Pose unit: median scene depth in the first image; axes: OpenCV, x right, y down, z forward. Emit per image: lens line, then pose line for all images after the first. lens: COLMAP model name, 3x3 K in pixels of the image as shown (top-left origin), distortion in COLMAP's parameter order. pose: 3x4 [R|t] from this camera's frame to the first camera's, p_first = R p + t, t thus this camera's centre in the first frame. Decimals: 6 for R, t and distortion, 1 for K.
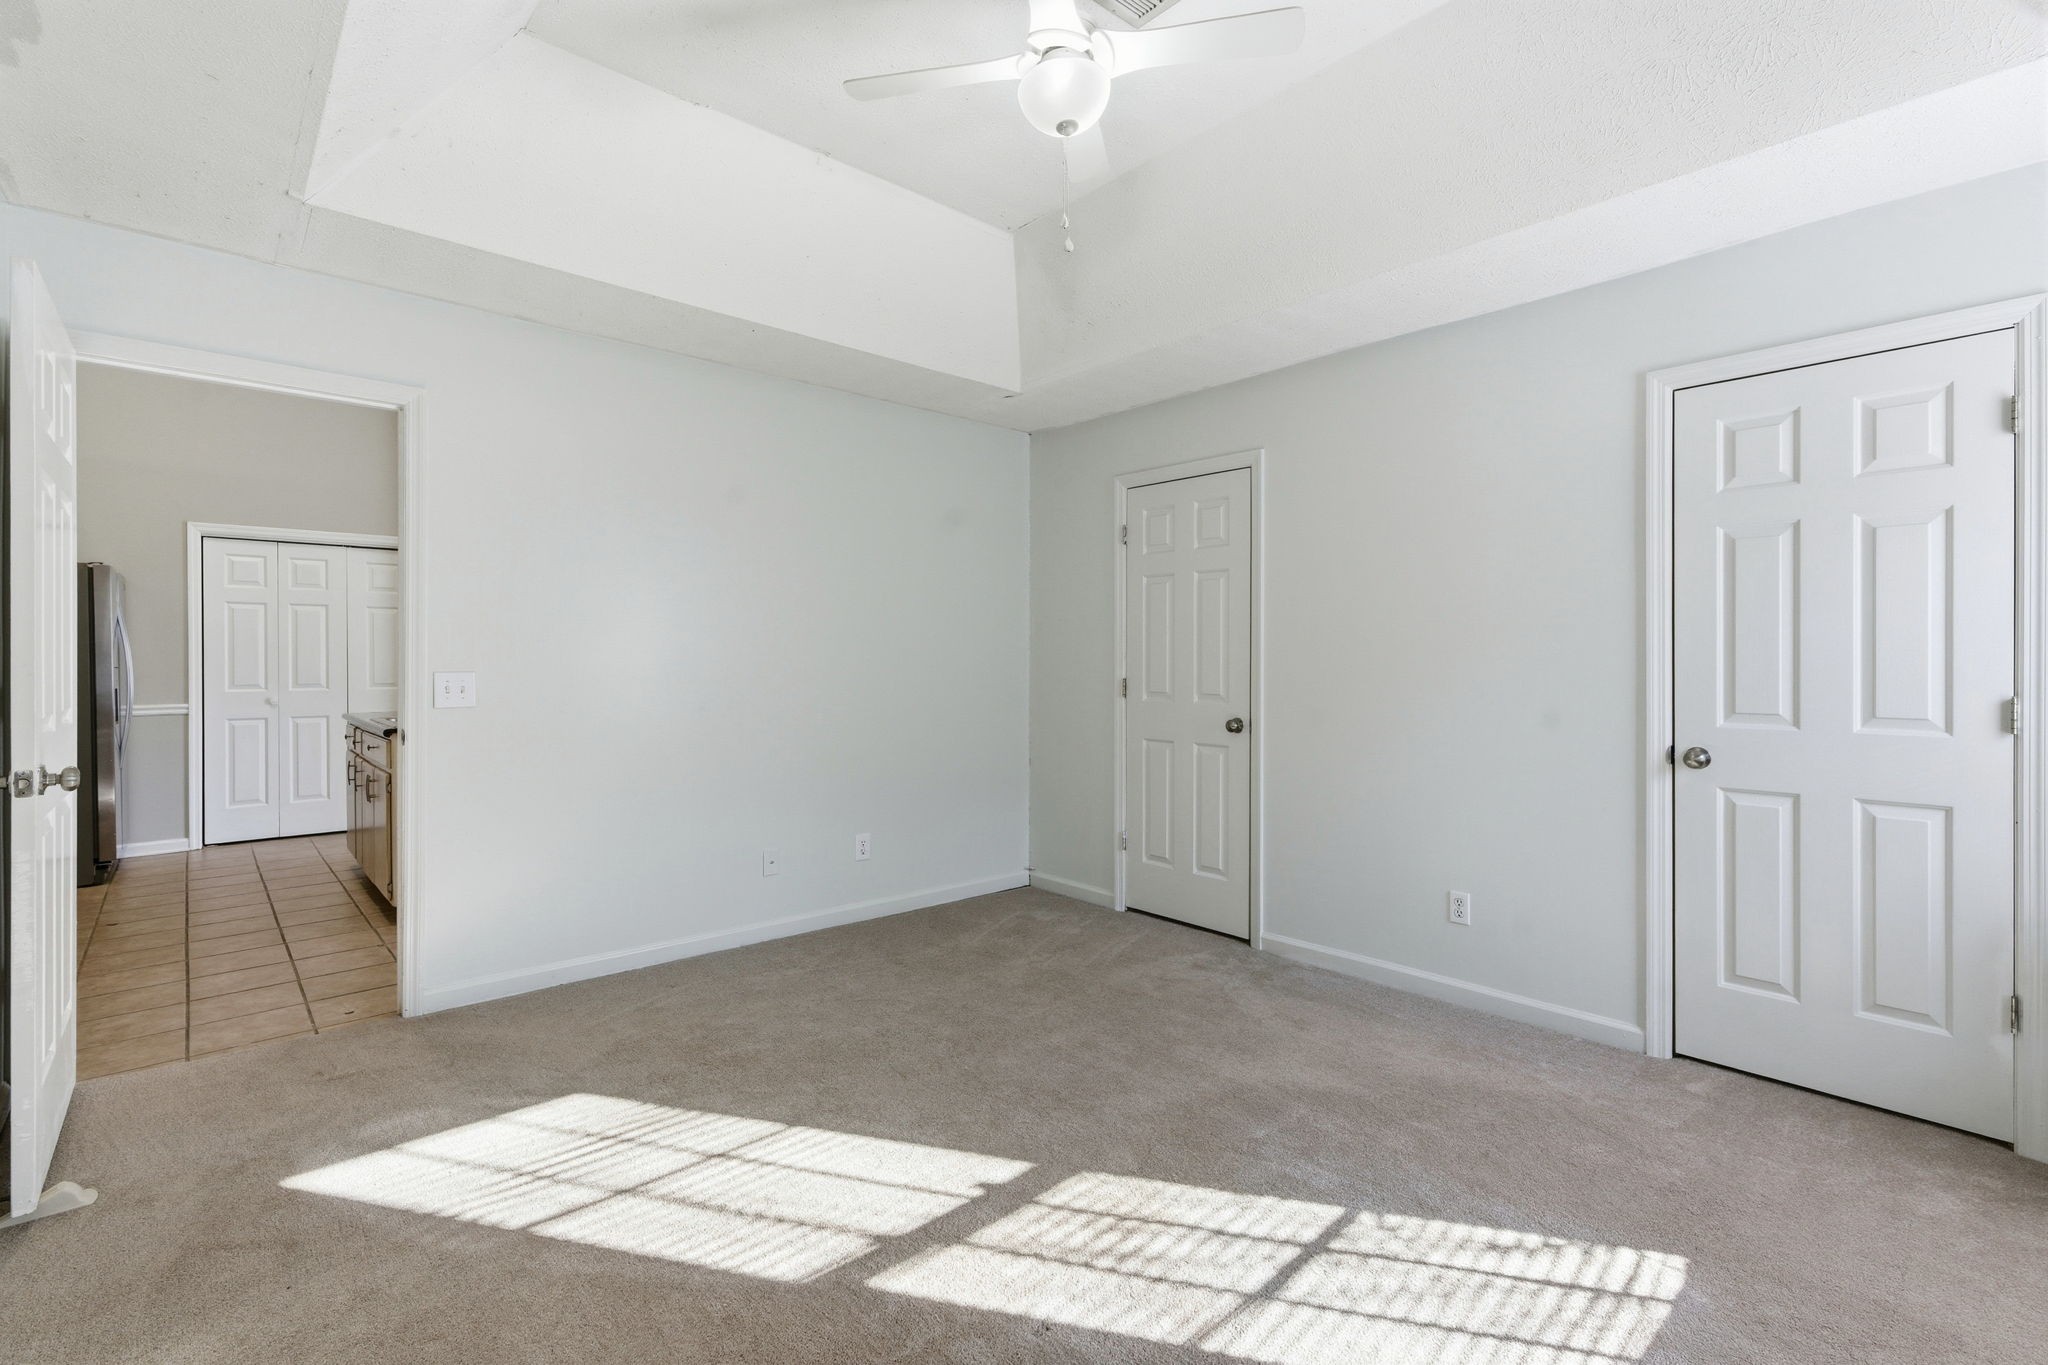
lens RADIAL K [[924.0, 0, 1018.6], [0, 924.0, 658.6], [0, 0, 1]] dist [0.002669, 0.000412]
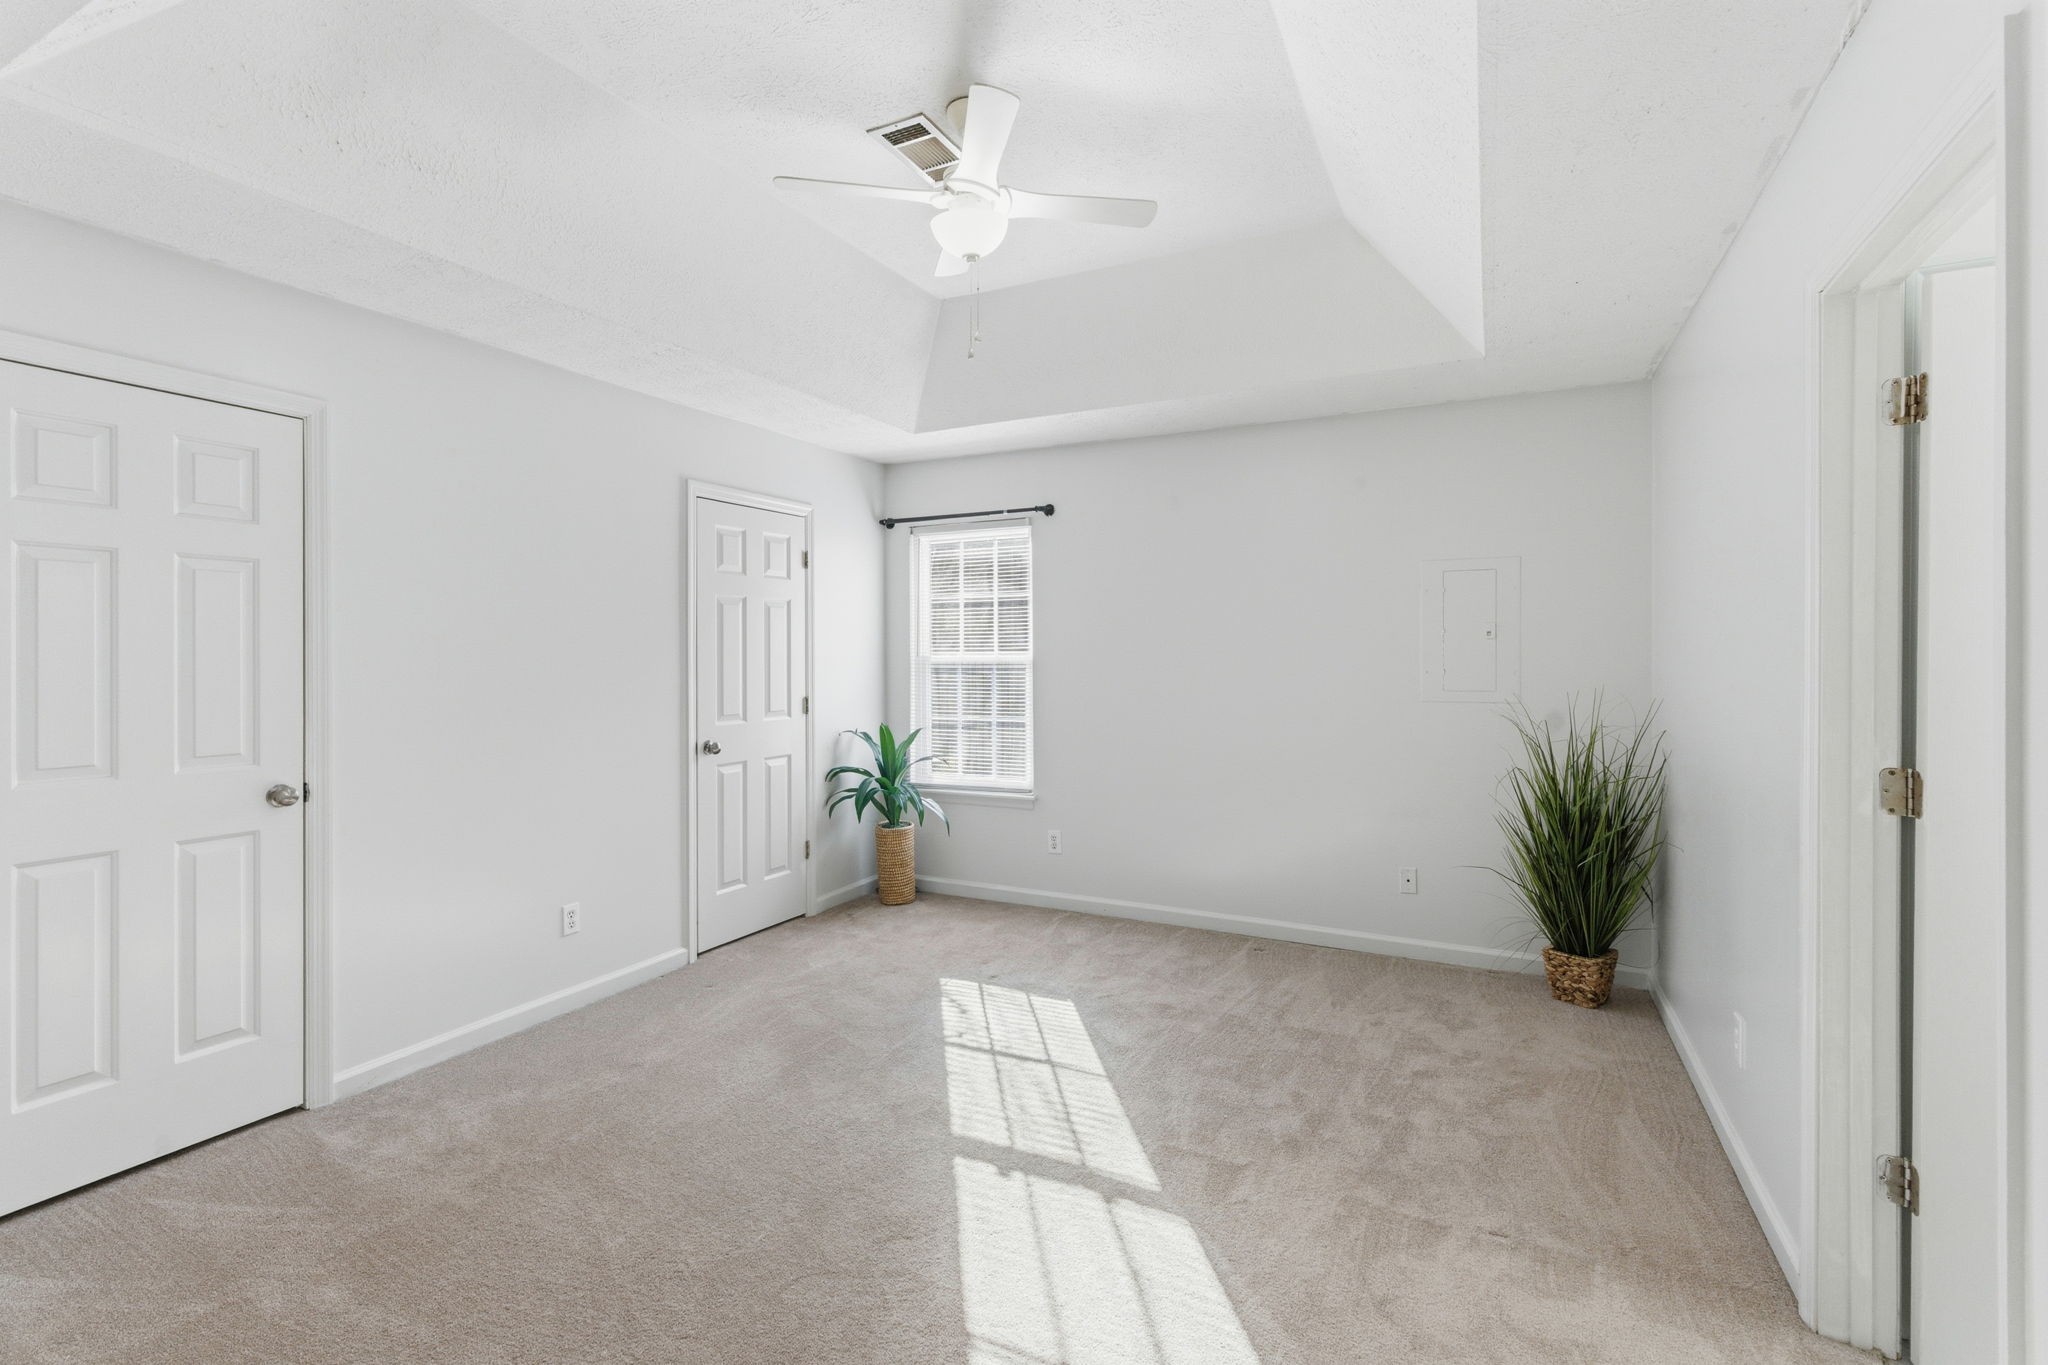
lens RADIAL K [[924.0, 0, 1018.6], [0, 924.0, 658.6], [0, 0, 1]] dist [0.002669, 0.000412]
pose [[-0.360611, -0.004933, 0.932703, -1.016963], [0.000964, 0.999984, 0.005662, -0.053963], [-0.932716, 0.002941, -0.360600, 1.299360]]
